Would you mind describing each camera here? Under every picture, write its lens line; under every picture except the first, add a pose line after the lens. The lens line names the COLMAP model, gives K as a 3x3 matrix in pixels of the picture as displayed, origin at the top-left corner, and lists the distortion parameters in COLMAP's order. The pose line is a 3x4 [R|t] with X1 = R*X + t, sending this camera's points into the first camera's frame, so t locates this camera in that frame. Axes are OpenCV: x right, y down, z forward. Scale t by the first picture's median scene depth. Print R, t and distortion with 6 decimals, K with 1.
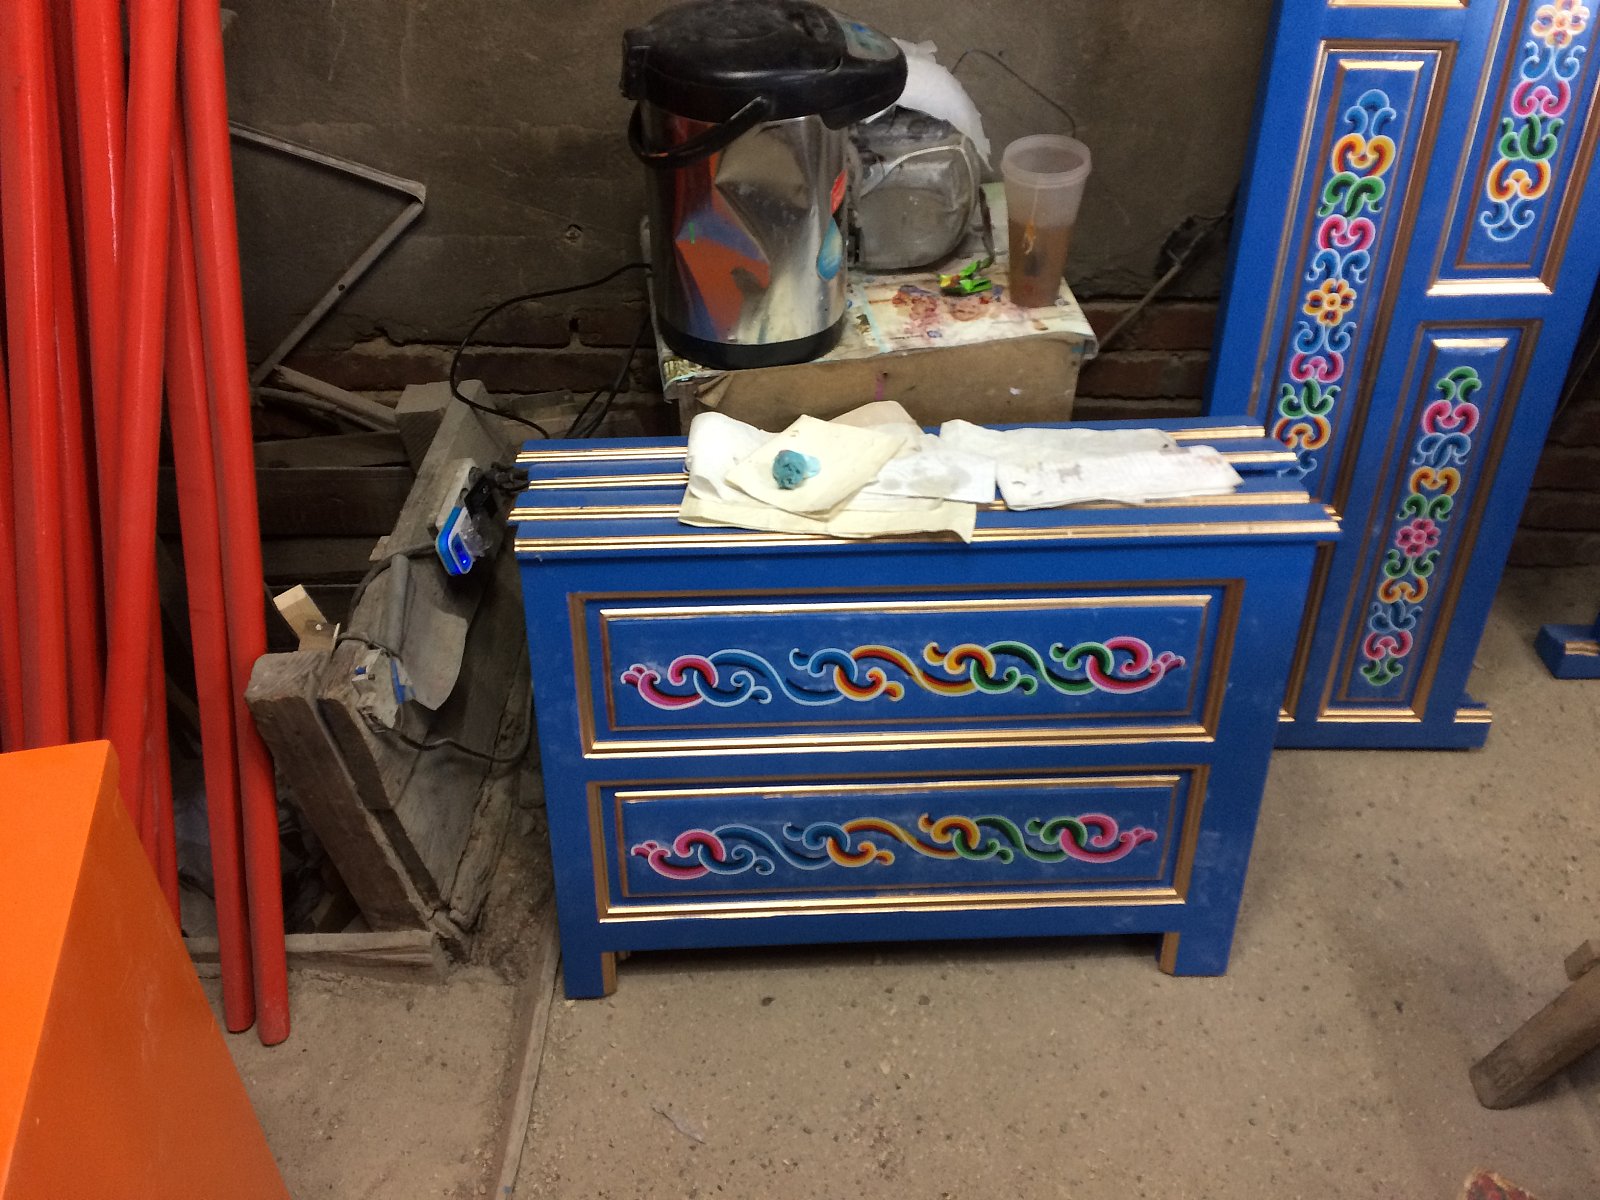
lens RADIAL K [[1336.9, 0, 800.0], [0, 1336.9, 600.0], [0, 0, 1]] dist [0.091787, -0.115624]
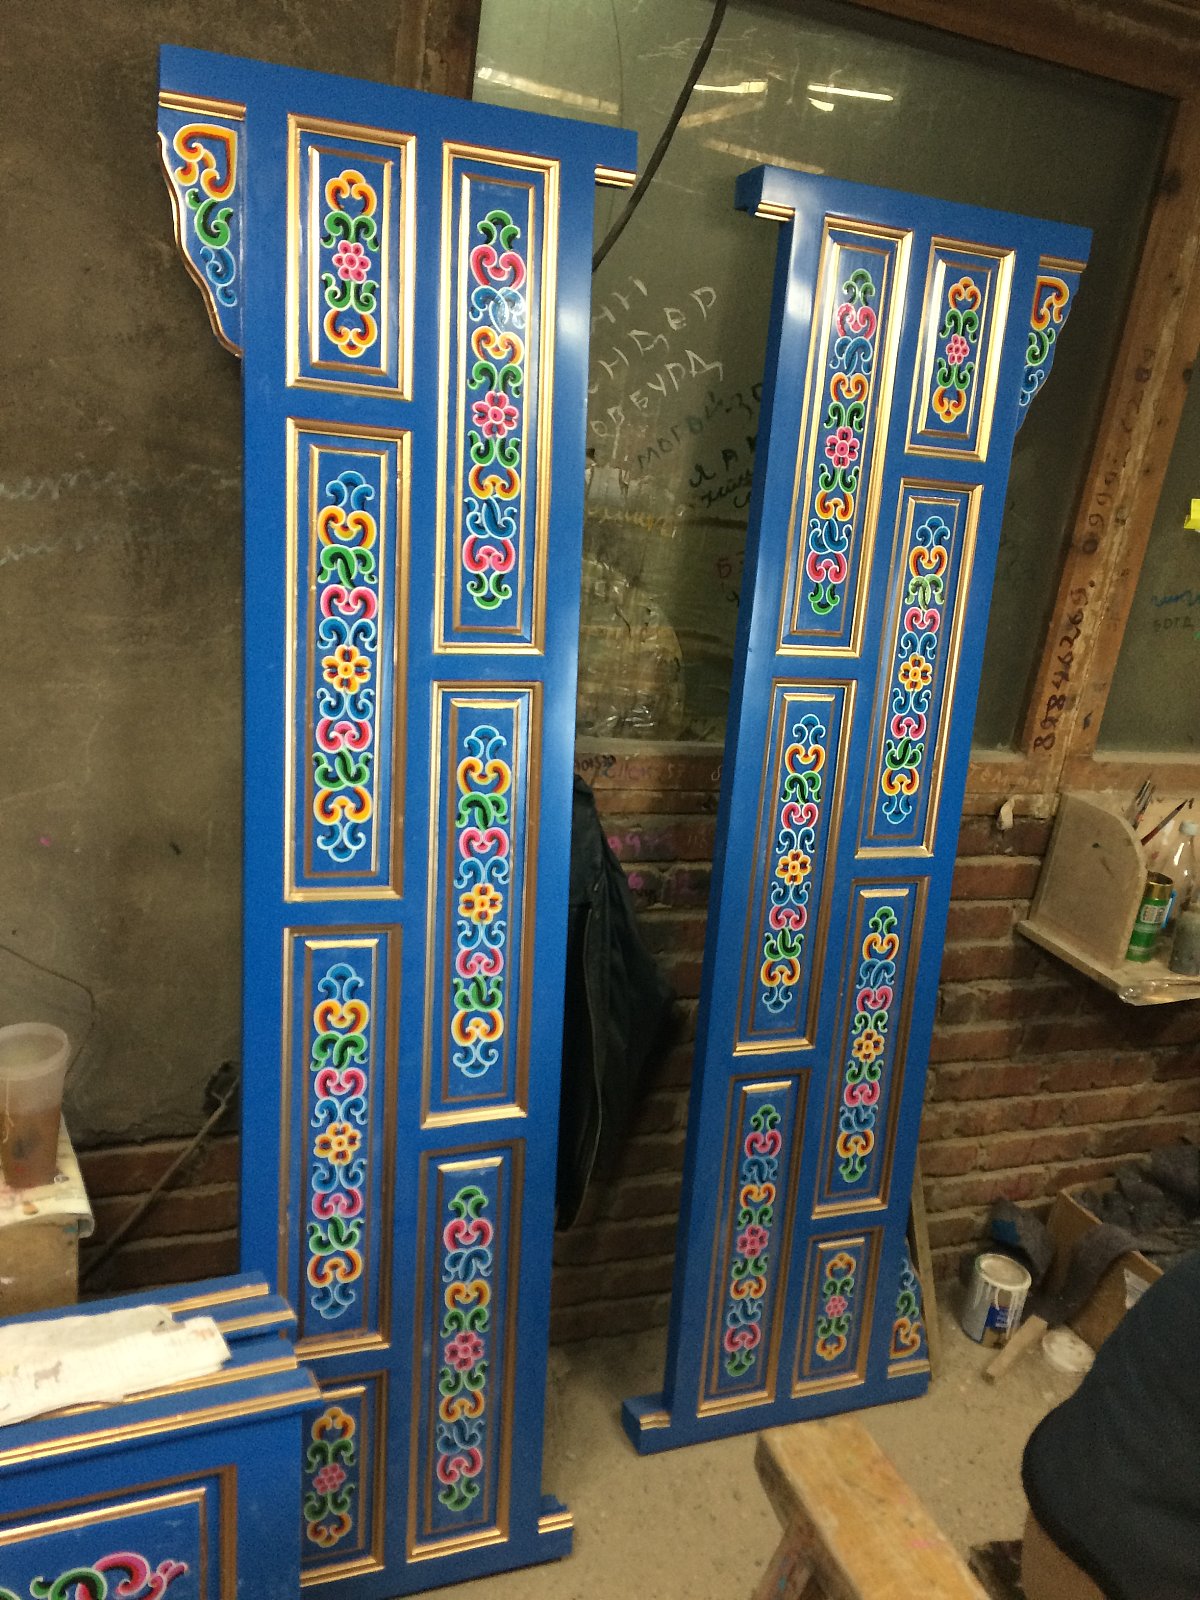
lens RADIAL K [[1336.9, 0, 600.0], [0, 1336.9, 800.0], [0, 0, 1]] dist [0.091787, -0.115624]
pose [[0.926990, -0.013739, 0.374834, 0.185456], [0.152952, 0.926313, -0.344309, -0.071260], [-0.342483, 0.376503, 0.860785, -0.102144]]
